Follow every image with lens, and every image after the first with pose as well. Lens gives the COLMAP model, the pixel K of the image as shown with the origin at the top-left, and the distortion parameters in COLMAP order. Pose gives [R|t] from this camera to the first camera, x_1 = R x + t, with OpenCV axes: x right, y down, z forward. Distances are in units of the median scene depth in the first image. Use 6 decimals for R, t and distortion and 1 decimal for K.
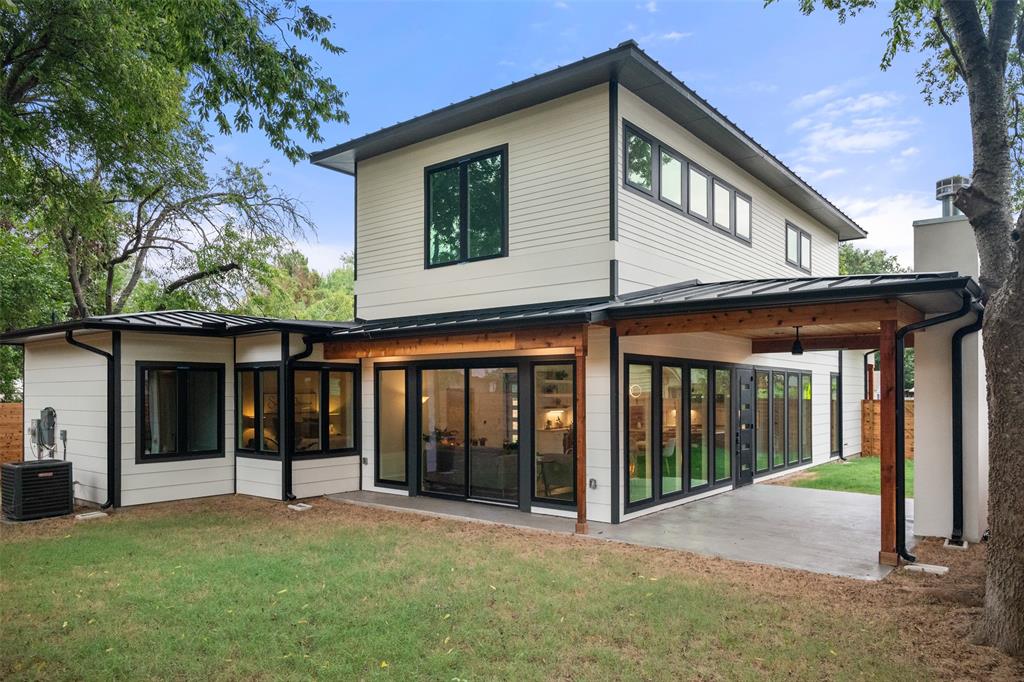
lens RADIAL K [[698.5, 0, 510.4], [0, 698.5, 389.2], [0, 0, 1]] dist [0.000424, 0.001615]
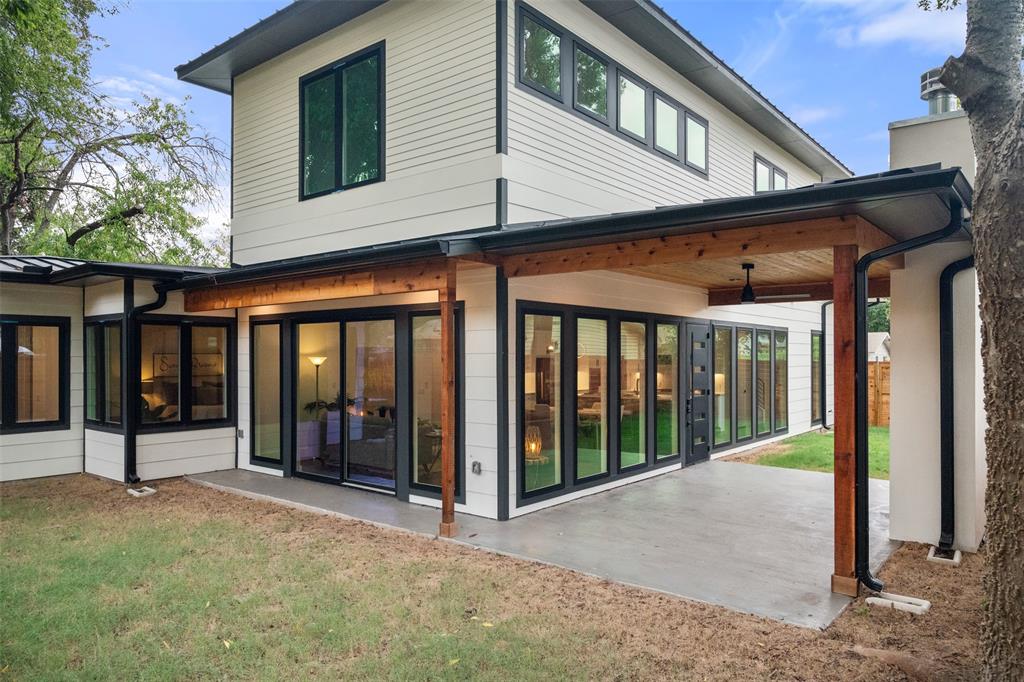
lens RADIAL K [[685.8, 0, 512.4], [0, 685.8, 352.8], [0, 0, 1]] dist [-0.000412, -0.000999]
pose [[0.999947, -0.000182, -0.010338, 0.148717], [0.000195, 0.999999, 0.001262, 0.005796], [0.010338, -0.001264, 0.999946, 0.214083]]
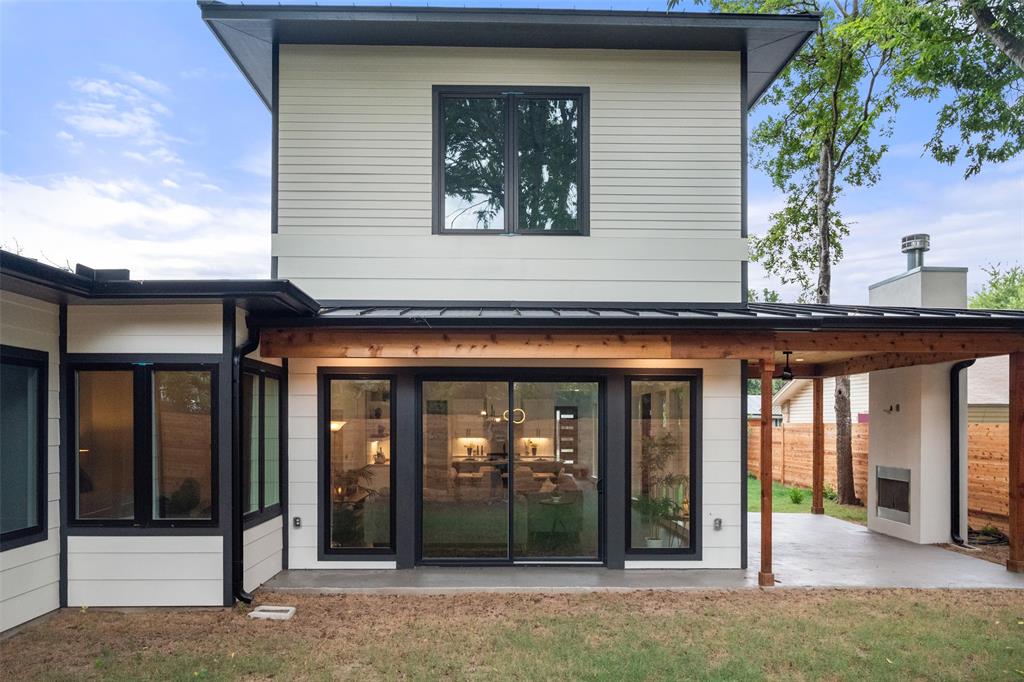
lens RADIAL K [[692.2, 0, 510.4], [0, 692.2, 423.0], [0, 0, 1]] dist [-0.005973, -0.002264]
pose [[0.767360, 0.004144, 0.641203, -0.543387], [-0.007817, 0.999965, 0.002892, 0.011753], [-0.641169, -0.007232, 0.767366, 0.470070]]
